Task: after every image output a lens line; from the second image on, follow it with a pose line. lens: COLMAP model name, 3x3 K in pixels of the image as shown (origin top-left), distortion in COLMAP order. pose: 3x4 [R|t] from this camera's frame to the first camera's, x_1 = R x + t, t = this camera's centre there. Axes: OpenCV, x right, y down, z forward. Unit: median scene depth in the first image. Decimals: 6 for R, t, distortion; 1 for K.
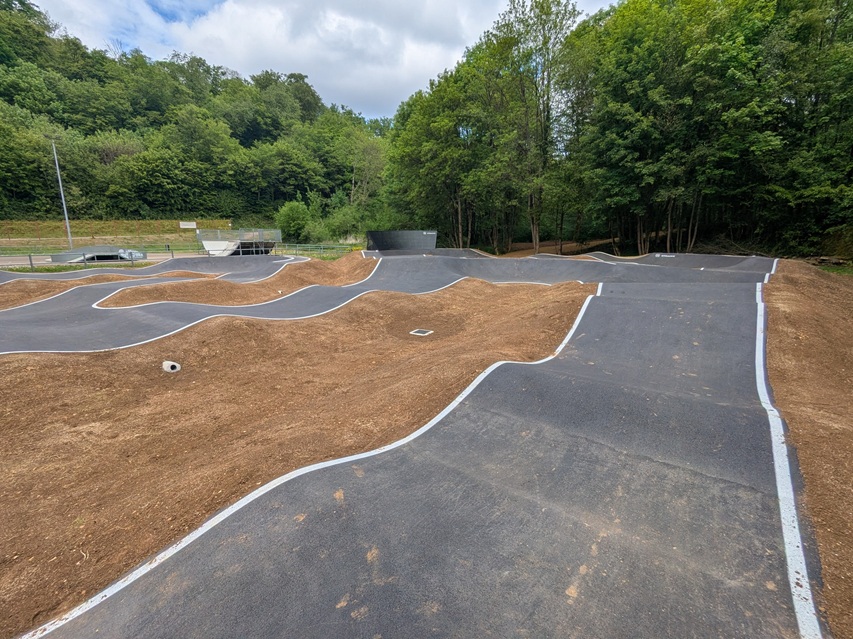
lens RADIAL K [[399.4, 0, 425.1], [0, 399.4, 324.1], [0, 0, 1]] dist [-0.001561, -0.000352]
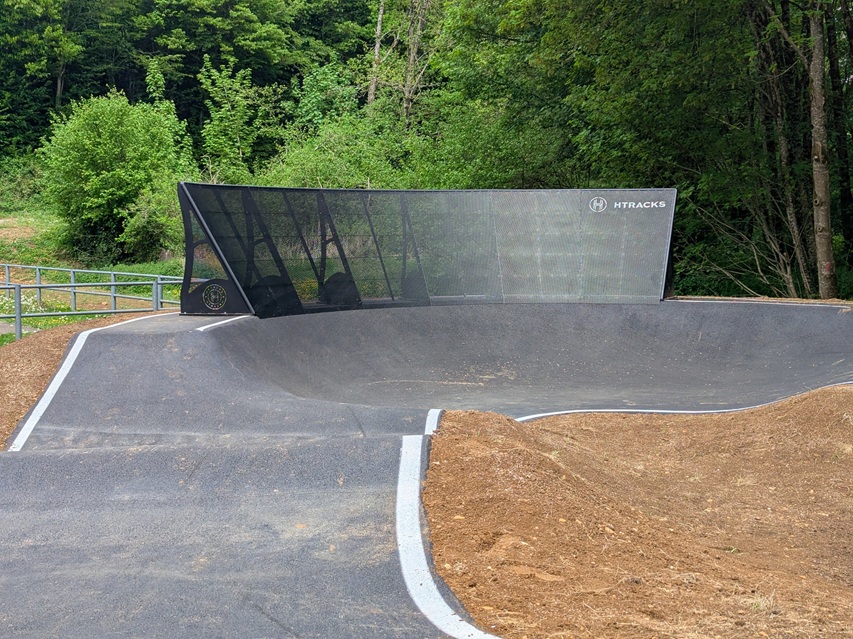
lens RADIAL K [[1189.0, 0, 428.3], [0, 1189.0, 319.9], [0, 0, 1]] dist [0.040436, 0.049447]
pose [[0.978873, 0.011862, -0.204126, 0.030270], [-0.041457, 0.989094, -0.141329, -0.110700], [0.200224, 0.146806, 0.968689, 0.526538]]
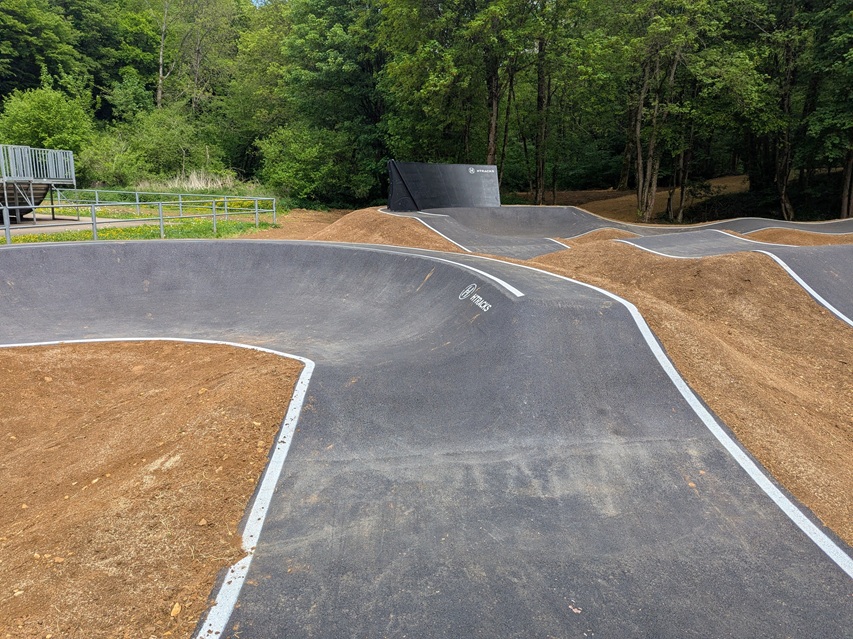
lens RADIAL K [[609.9, 0, 425.9], [0, 609.9, 301.6], [0, 0, 1]] dist [0.021310, -0.003890]
pose [[0.939668, -0.049627, 0.338470, -0.282976], [0.055661, 0.998417, -0.008138, -0.081478], [-0.337530, 0.026487, 0.940942, 0.391888]]
